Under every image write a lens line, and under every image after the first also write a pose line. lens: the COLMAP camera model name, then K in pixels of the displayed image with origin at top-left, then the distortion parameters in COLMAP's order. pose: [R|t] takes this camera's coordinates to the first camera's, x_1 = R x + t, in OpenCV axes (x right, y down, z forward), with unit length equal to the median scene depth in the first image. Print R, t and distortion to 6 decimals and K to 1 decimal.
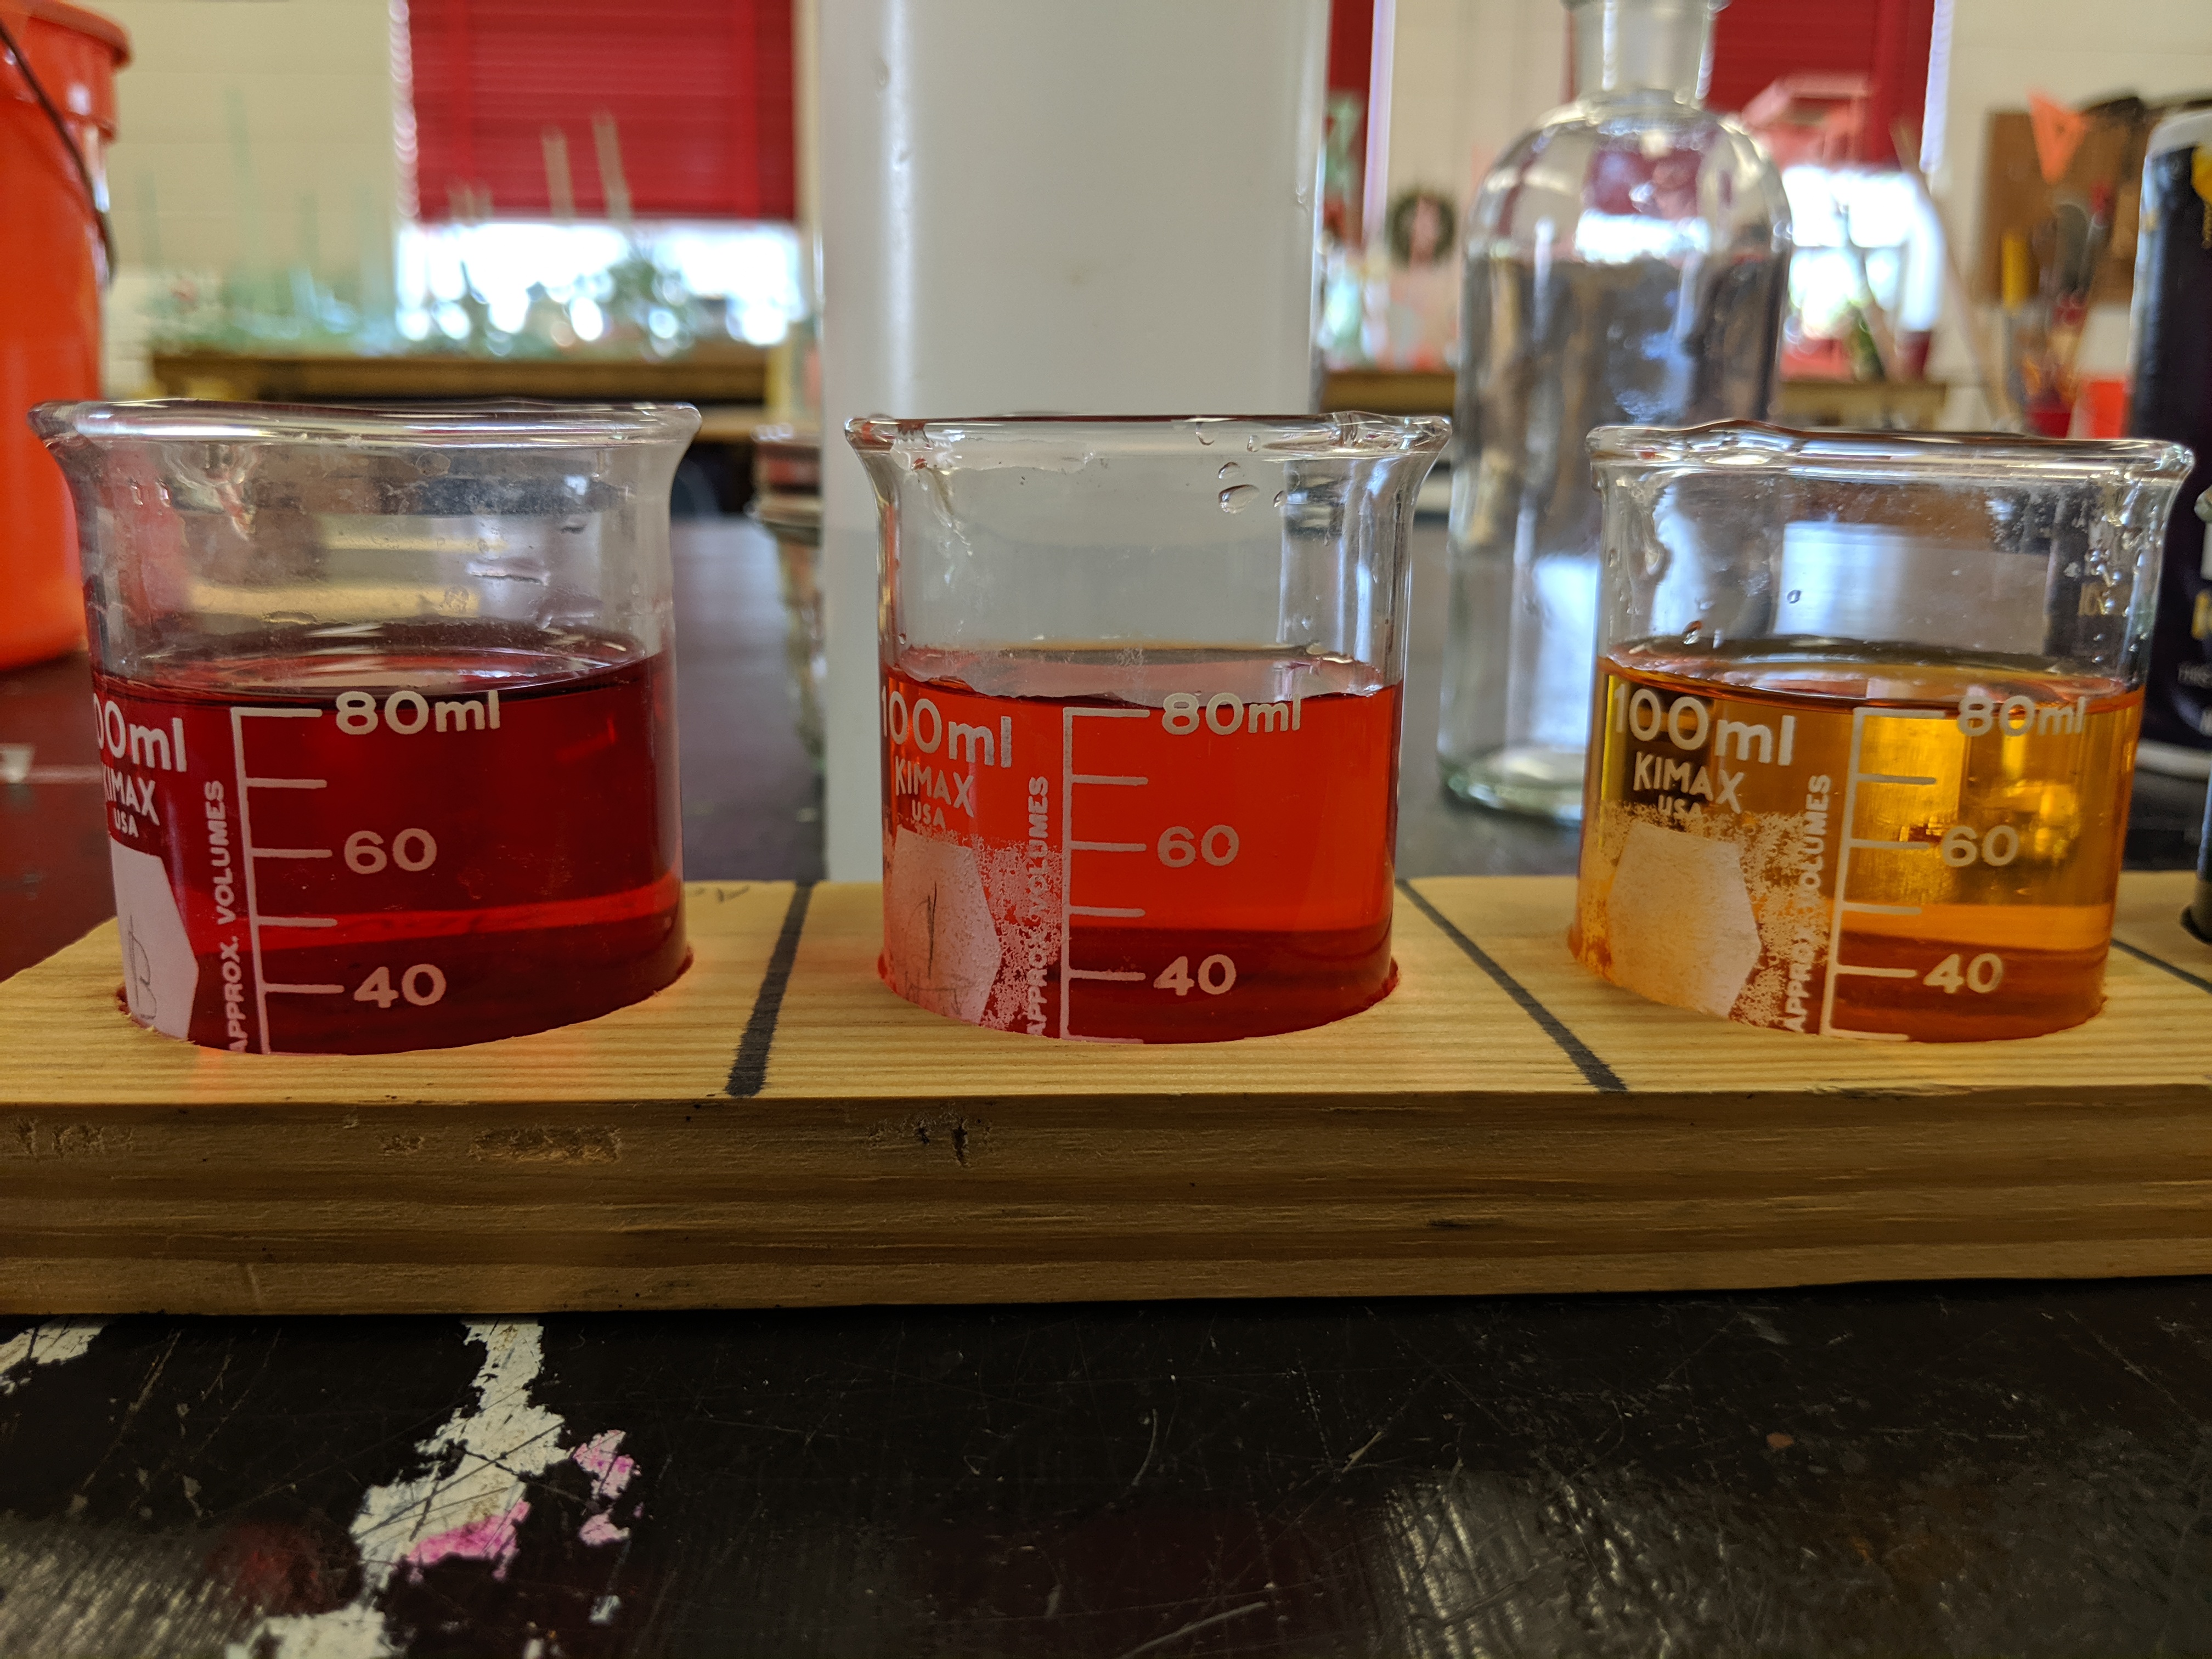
lens RADIAL K [[1912.8, 0, 1106.0], [0, 1912.8, 829.5], [0, 0, 1]] dist [0.050004, -0.160233]
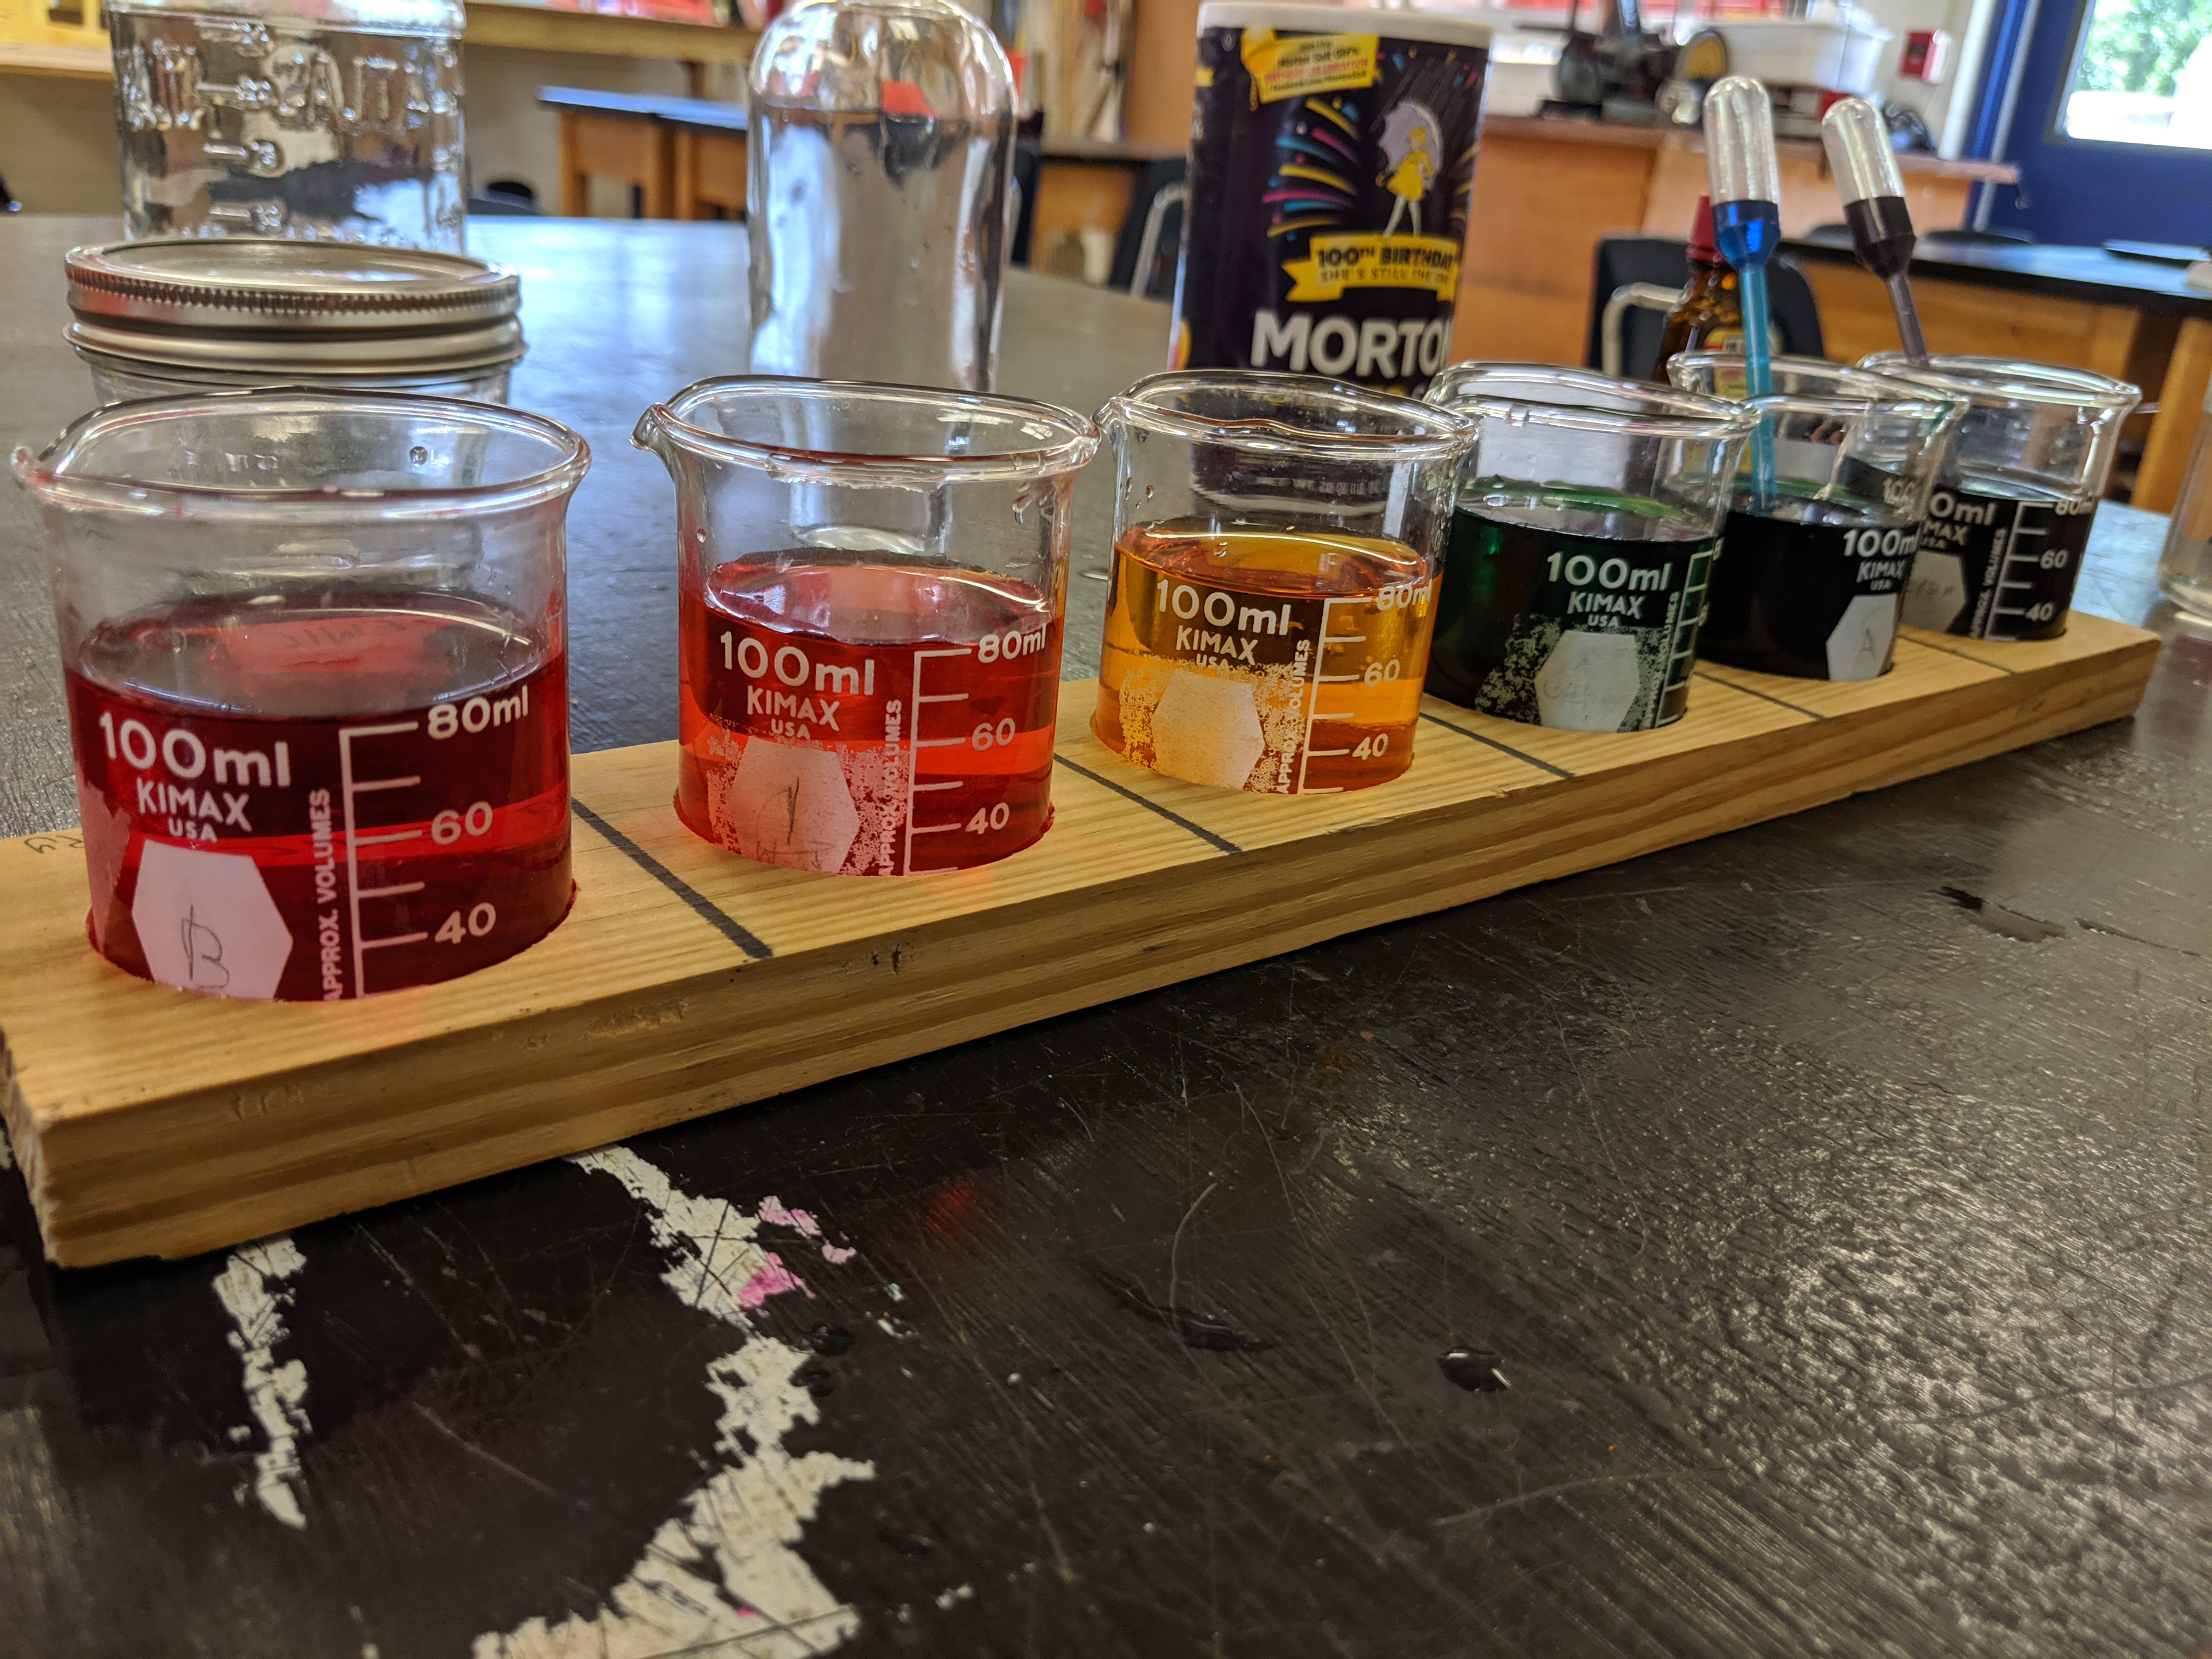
lens RADIAL K [[1919.2, 0, 1106.0], [0, 1919.2, 829.5], [0, 0, 1]] dist [0.007875, 0.001359]
pose [[0.821298, -0.154712, 0.549121, -0.703061], [0.046714, 0.977532, 0.205547, -0.219165], [-0.568584, -0.143163, 0.810072, -0.256429]]
